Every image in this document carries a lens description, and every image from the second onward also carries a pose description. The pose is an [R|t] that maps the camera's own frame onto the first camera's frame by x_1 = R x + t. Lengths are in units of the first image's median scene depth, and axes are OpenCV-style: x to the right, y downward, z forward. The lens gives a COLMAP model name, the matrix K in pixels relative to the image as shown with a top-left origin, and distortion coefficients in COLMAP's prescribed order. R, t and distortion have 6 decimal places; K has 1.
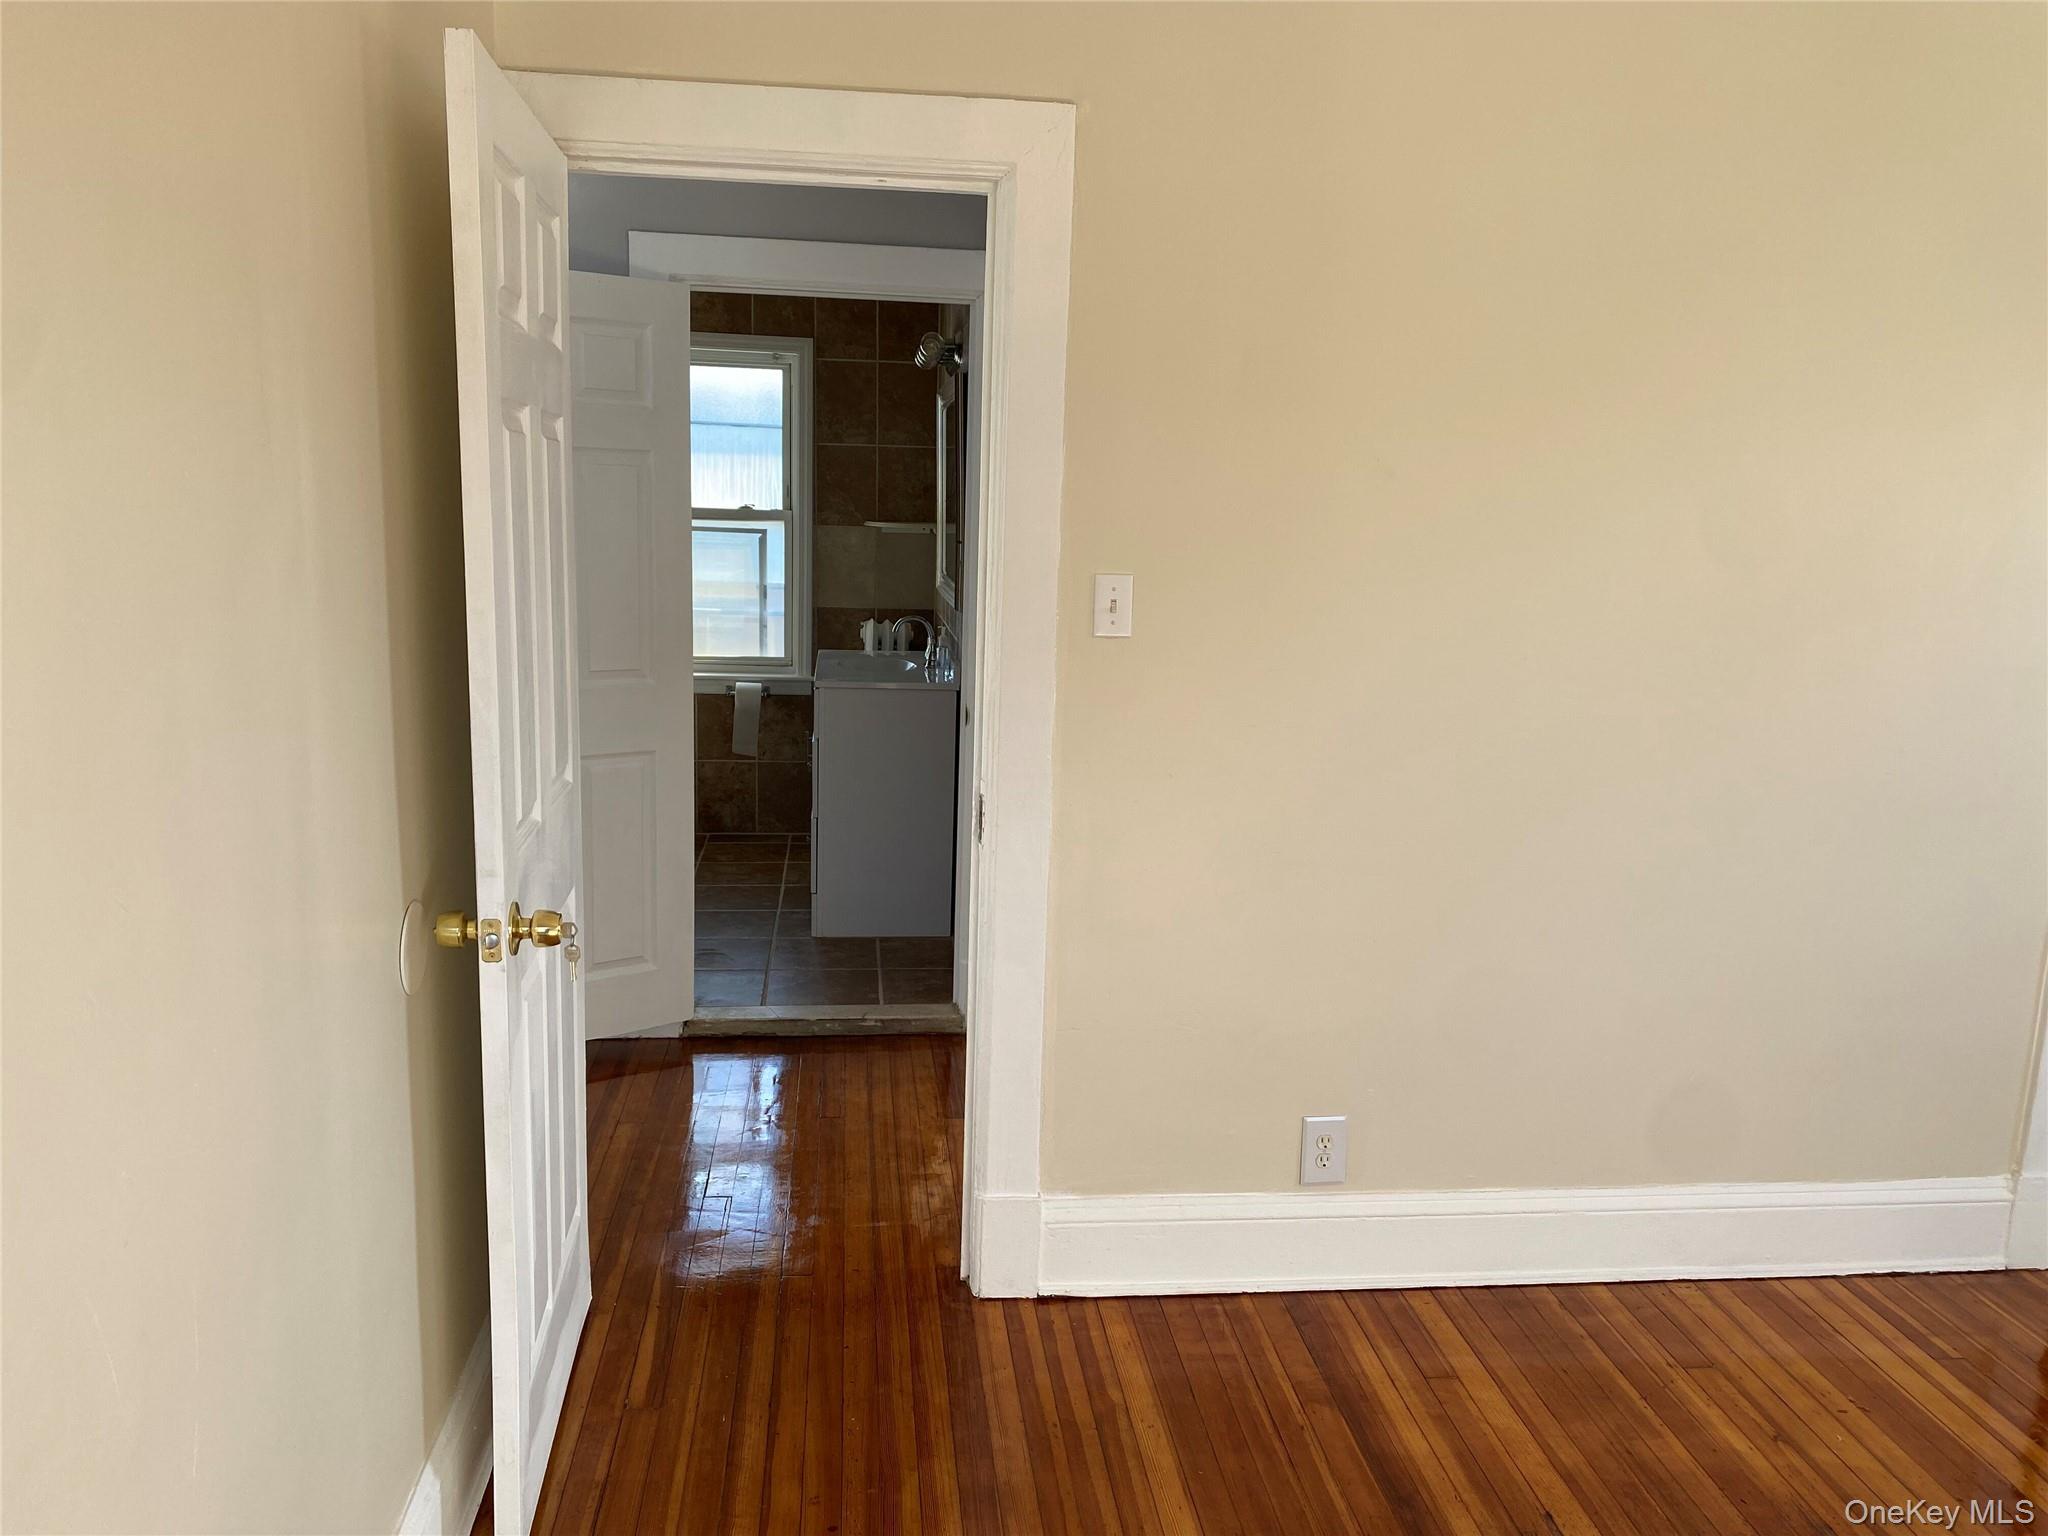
lens RADIAL K [[1537.5, 0, 1013.3], [0, 1537.5, 772.7], [0, 0, 1]] dist [0.052365, -0.060547]
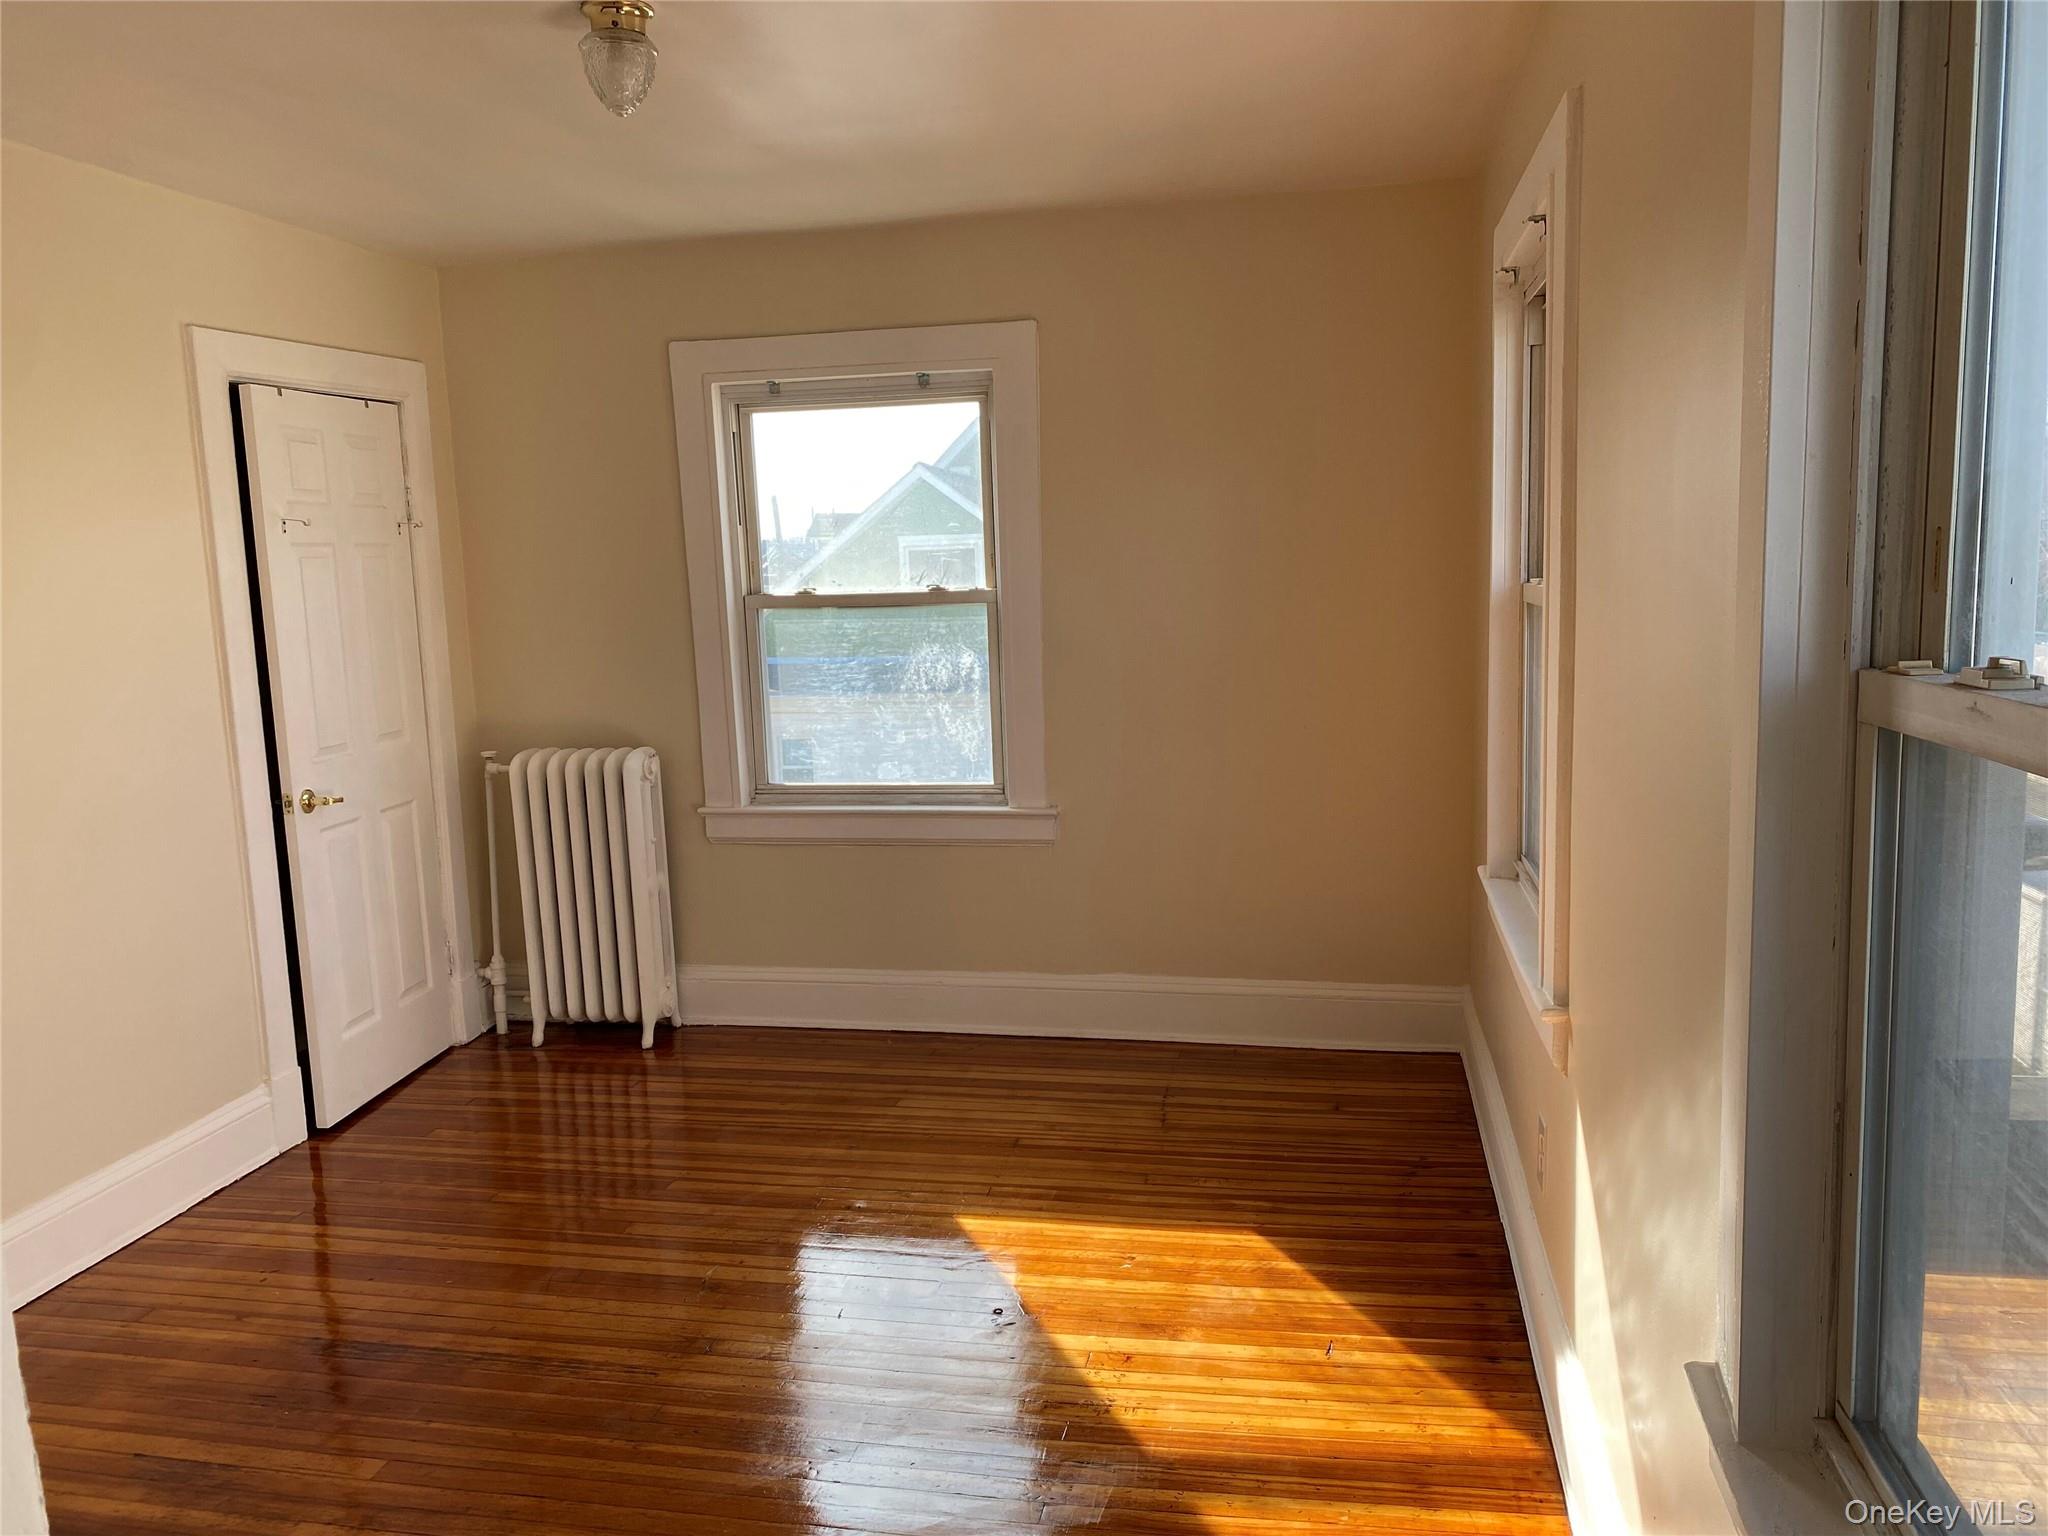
lens RADIAL K [[1537.5, 0, 1013.3], [0, 1537.5, 772.7], [0, 0, 1]] dist [0.052365, -0.060547]
pose [[0.304078, -0.173076, 0.936793, -0.390533], [0.210448, 0.971267, 0.111135, -0.008689], [-0.929111, 0.163353, 0.331765, -0.067571]]
